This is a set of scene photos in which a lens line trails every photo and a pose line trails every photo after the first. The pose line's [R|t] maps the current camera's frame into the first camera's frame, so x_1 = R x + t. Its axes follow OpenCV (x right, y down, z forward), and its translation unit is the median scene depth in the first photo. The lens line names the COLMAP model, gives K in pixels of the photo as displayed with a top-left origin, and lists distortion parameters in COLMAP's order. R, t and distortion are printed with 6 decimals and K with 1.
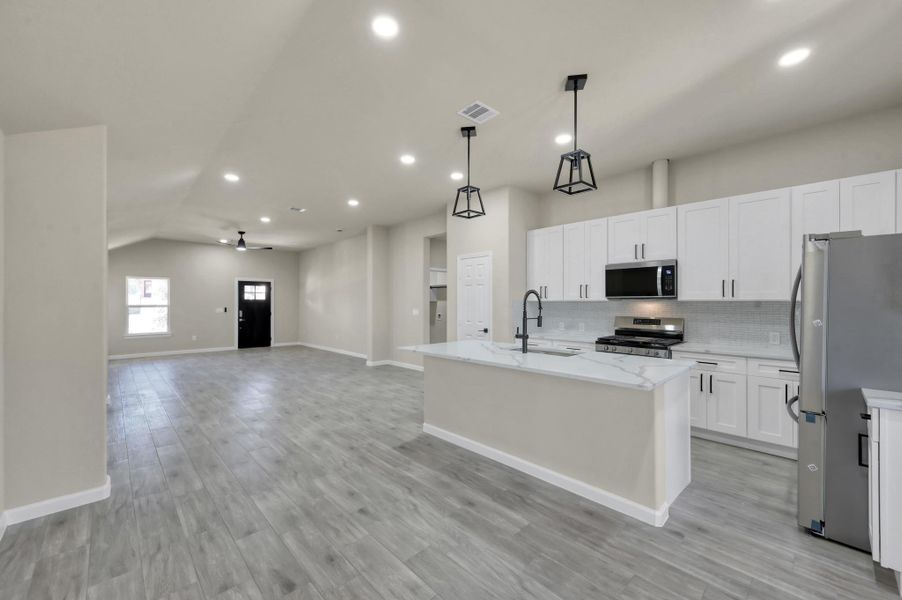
lens RADIAL K [[357.2, 0, 451.0], [0, 357.2, 300.0], [0, 0, 1]] dist [0.001447, -0.000026]
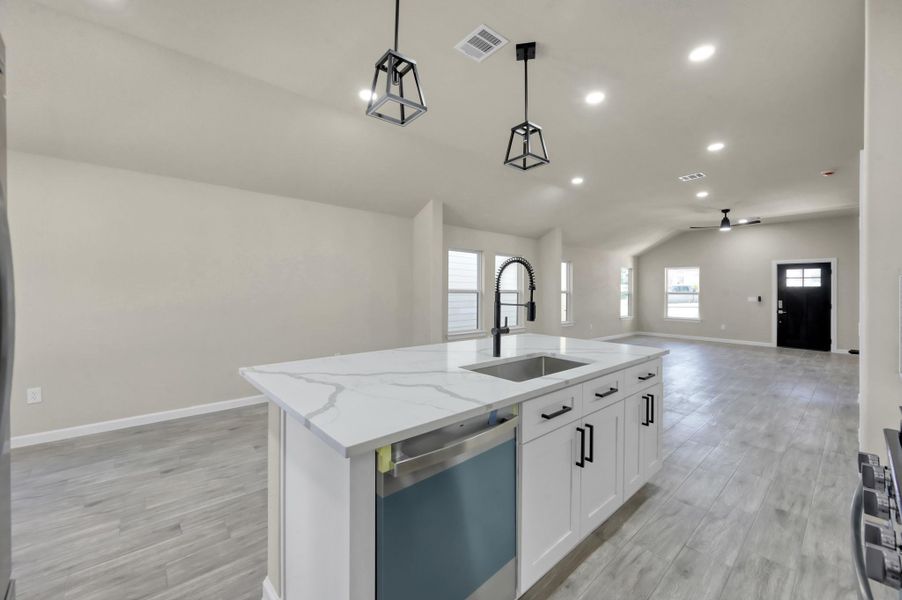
lens RADIAL K [[359.0, 0, 453.7], [0, 359.0, 288.4], [0, 0, 1]] dist [-0.000300, 0.000025]
pose [[-0.037125, -0.007070, -0.999286, 0.641713], [-0.001206, 0.999975, -0.007030, 0.021743], [0.999310, 0.000944, -0.037132, 0.704706]]
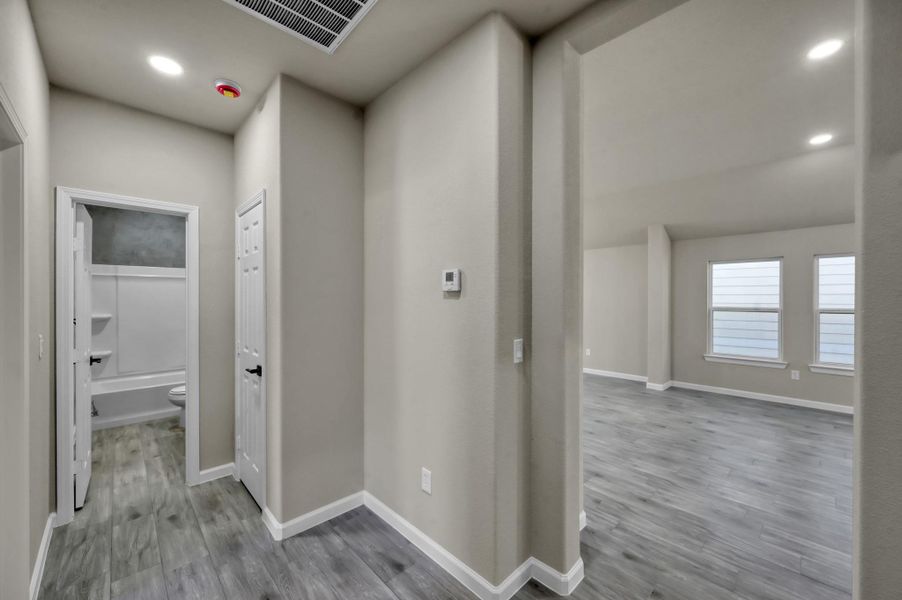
lens RADIAL K [[357.2, 0, 451.0], [0, 357.2, 300.0], [0, 0, 1]] dist [0.001447, -0.000026]
pose [[-0.999980, -0.003050, -0.005491, 0.182085], [-0.003032, 0.999990, -0.003355, -0.001035], [0.005501, -0.003338, -0.999979, 1.925561]]
